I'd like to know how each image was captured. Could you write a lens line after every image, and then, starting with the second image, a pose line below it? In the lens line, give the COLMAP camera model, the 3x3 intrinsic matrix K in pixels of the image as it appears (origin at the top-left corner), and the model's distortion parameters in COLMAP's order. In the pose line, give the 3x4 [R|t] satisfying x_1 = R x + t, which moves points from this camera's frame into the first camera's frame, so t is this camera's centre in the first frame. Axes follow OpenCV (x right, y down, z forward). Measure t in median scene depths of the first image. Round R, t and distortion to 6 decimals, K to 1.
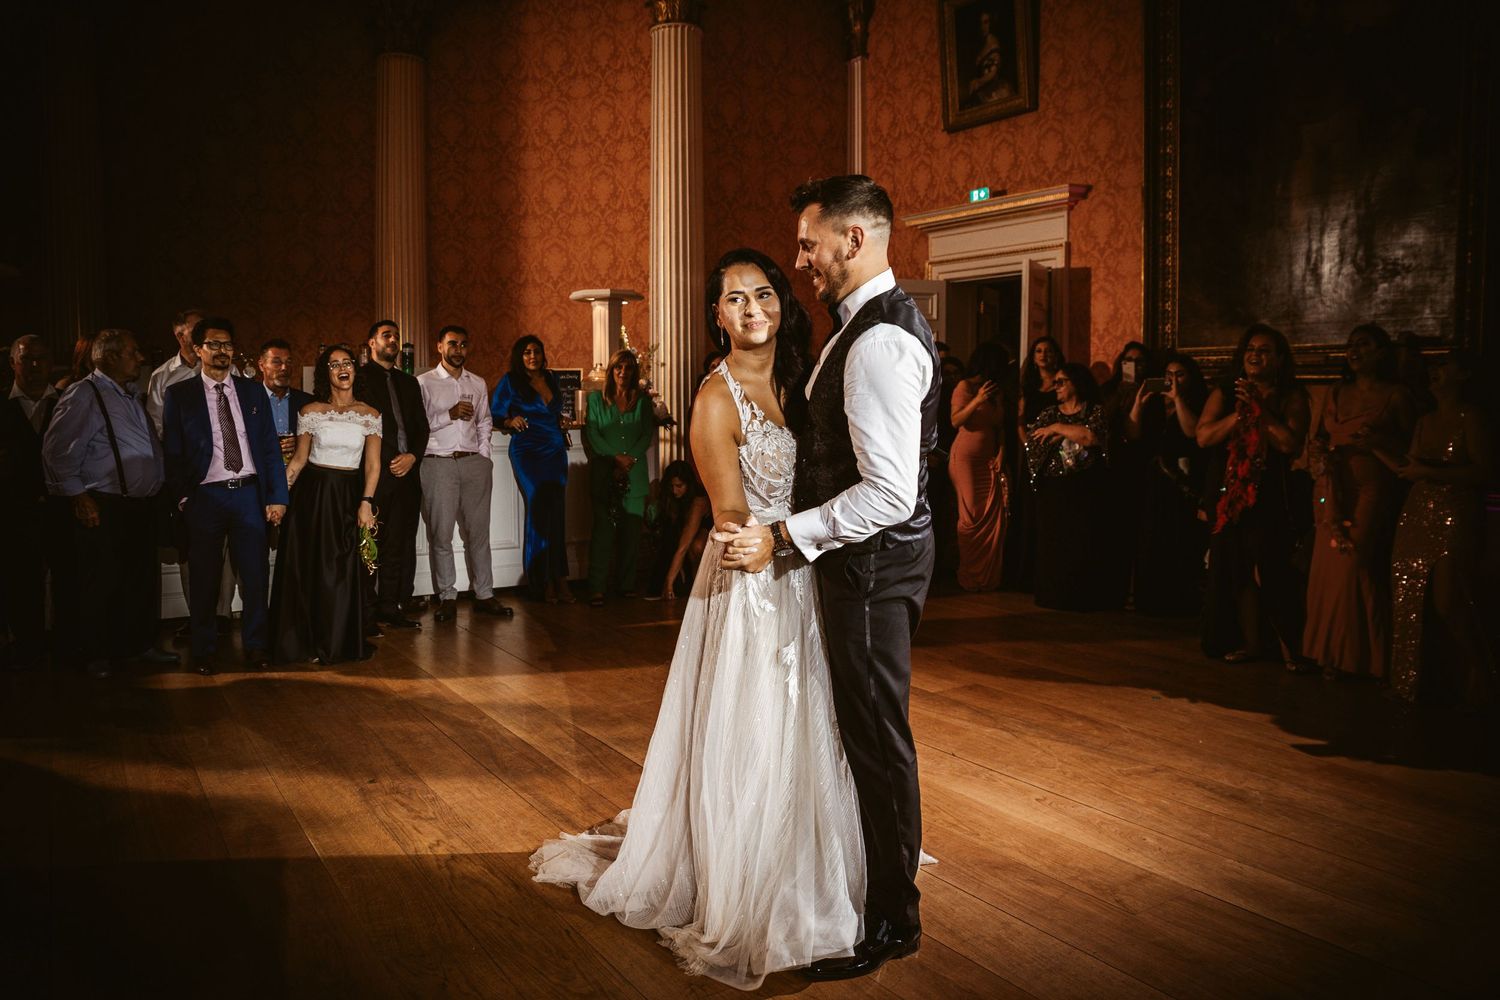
lens RADIAL K [[1099.9, 0, 739.7], [0, 1099.9, 477.7], [0, 0, 1]] dist [-0.139914, 0.106362]
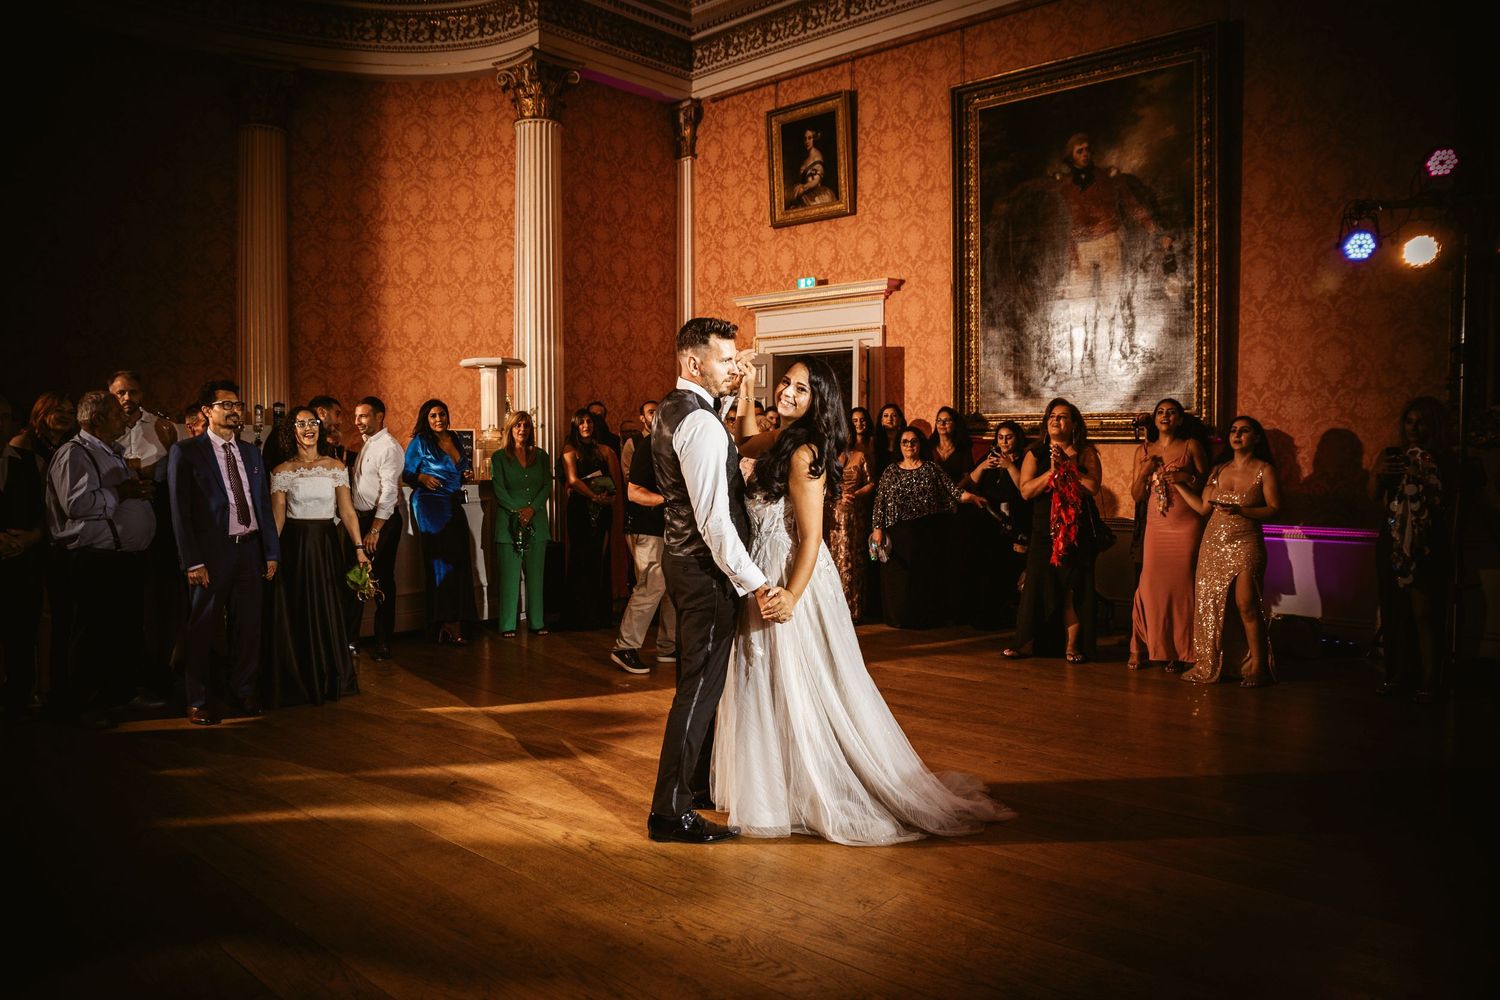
lens RADIAL K [[1030.2, 0, 734.1], [0, 1030.2, 489.4], [0, 0, 1]] dist [-0.121203, 0.084255]
pose [[0.966726, -0.010001, 0.255617, -0.143754], [0.018590, 0.999340, -0.031210, -0.001591], [-0.255136, 0.034923, 0.966274, -0.055571]]
